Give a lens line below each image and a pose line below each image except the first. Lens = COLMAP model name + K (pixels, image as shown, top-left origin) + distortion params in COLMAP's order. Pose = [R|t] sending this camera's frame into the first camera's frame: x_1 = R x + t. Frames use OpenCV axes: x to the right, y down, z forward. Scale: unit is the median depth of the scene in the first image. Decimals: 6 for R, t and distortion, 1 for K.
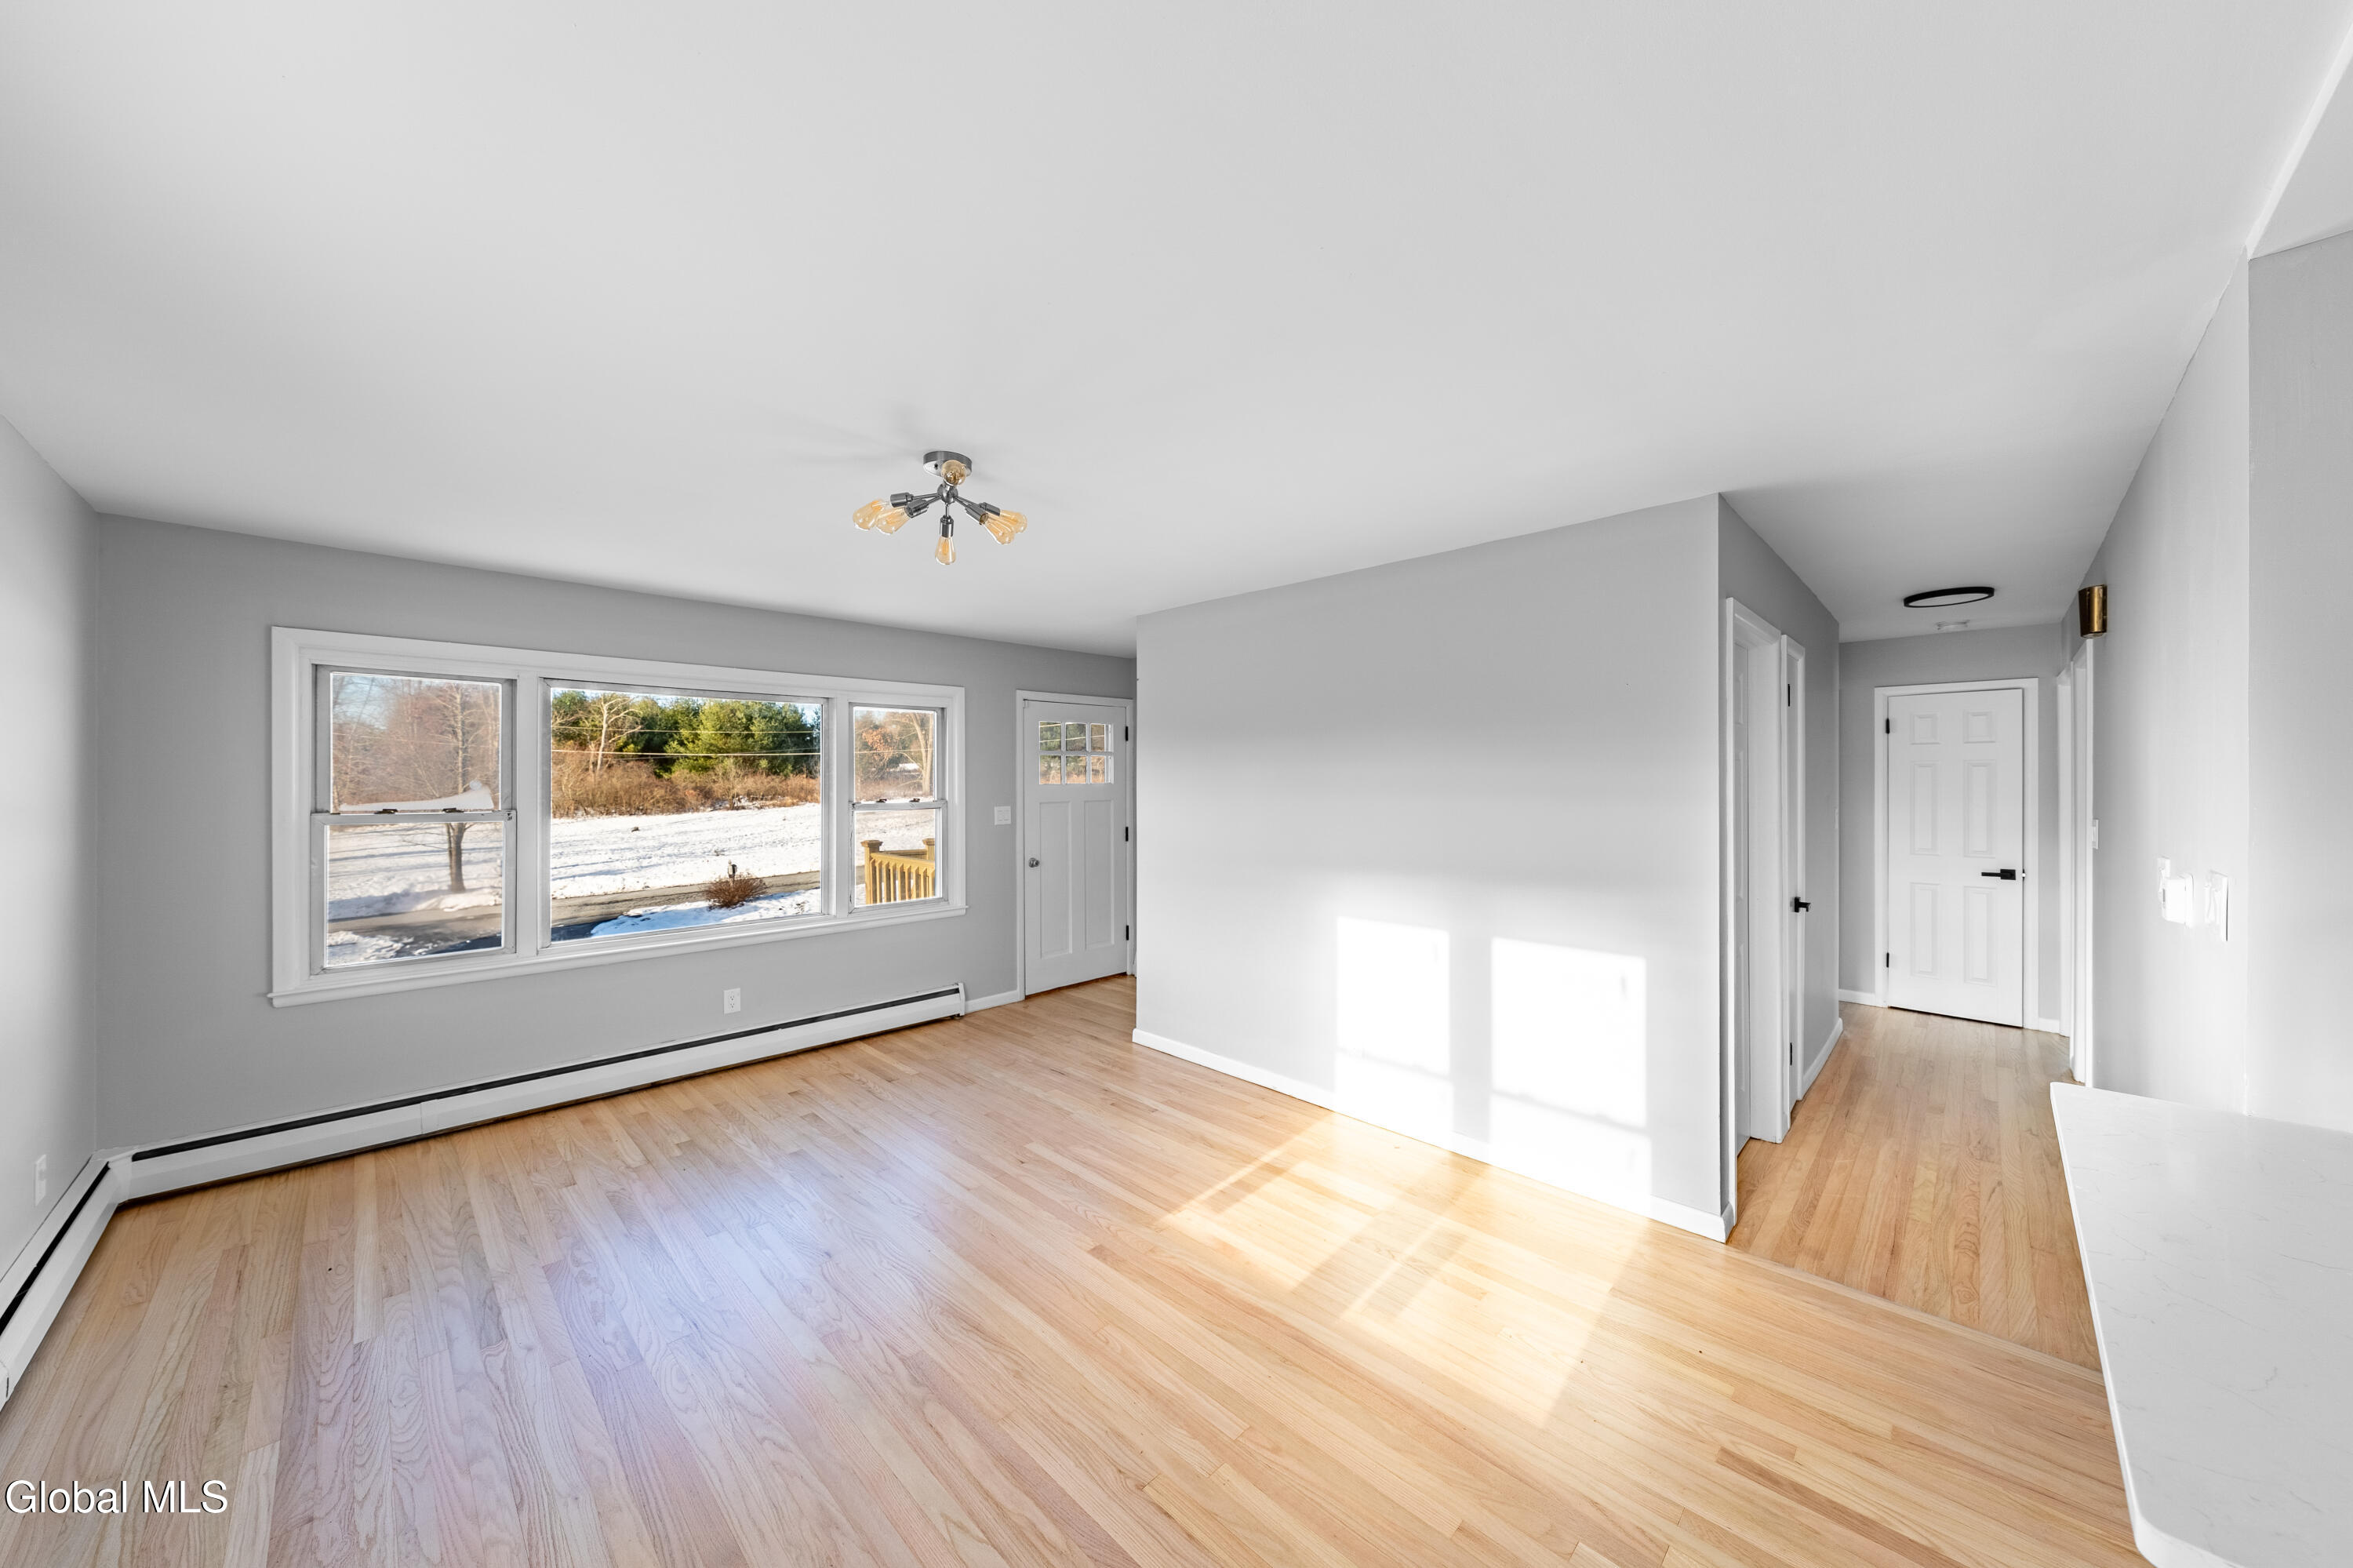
lens RADIAL K [[815.7, 0, 1170.4], [0, 815.7, 775.6], [0, 0, 1]] dist [0.000655, 0.000083]
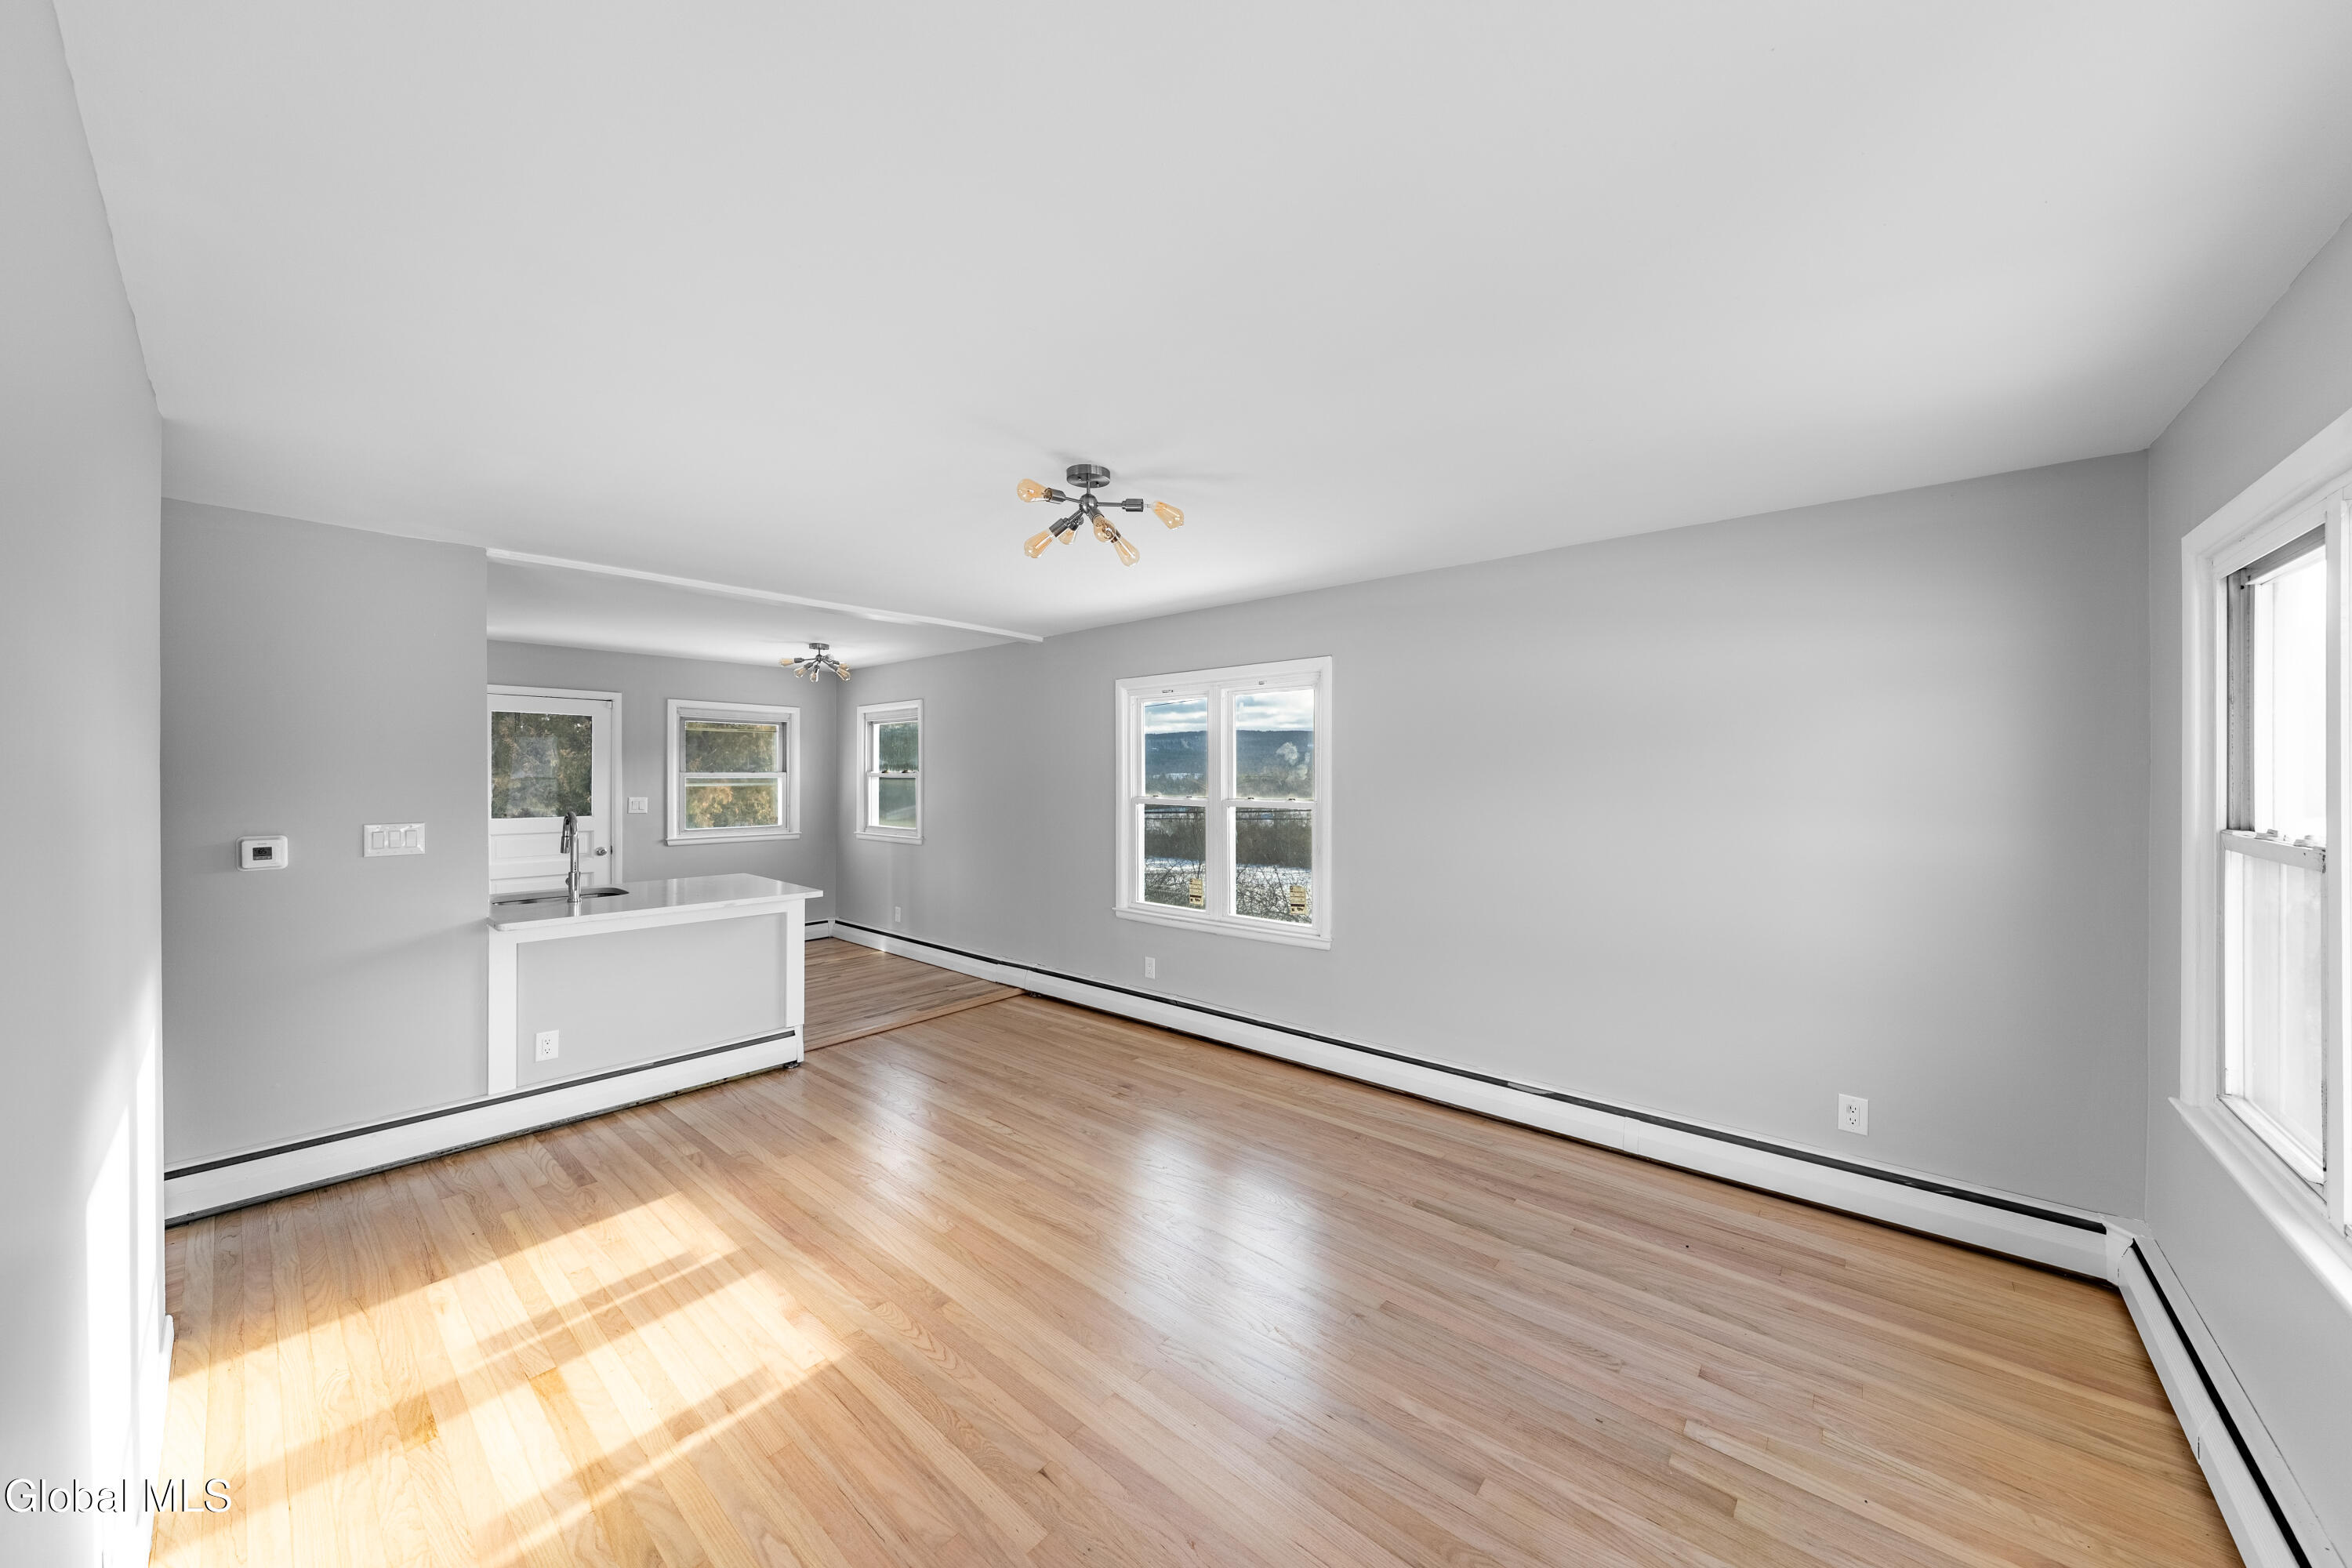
lens RADIAL K [[815.3, 0, 1169.9], [0, 815.3, 775.6], [0, 0, 1]] dist [0.000655, 0.000083]
pose [[-0.997794, 0.003730, -0.066283, -0.269395], [0.003493, 0.999987, 0.003688, -0.004271], [0.066296, 0.003449, -0.997794, 1.808865]]
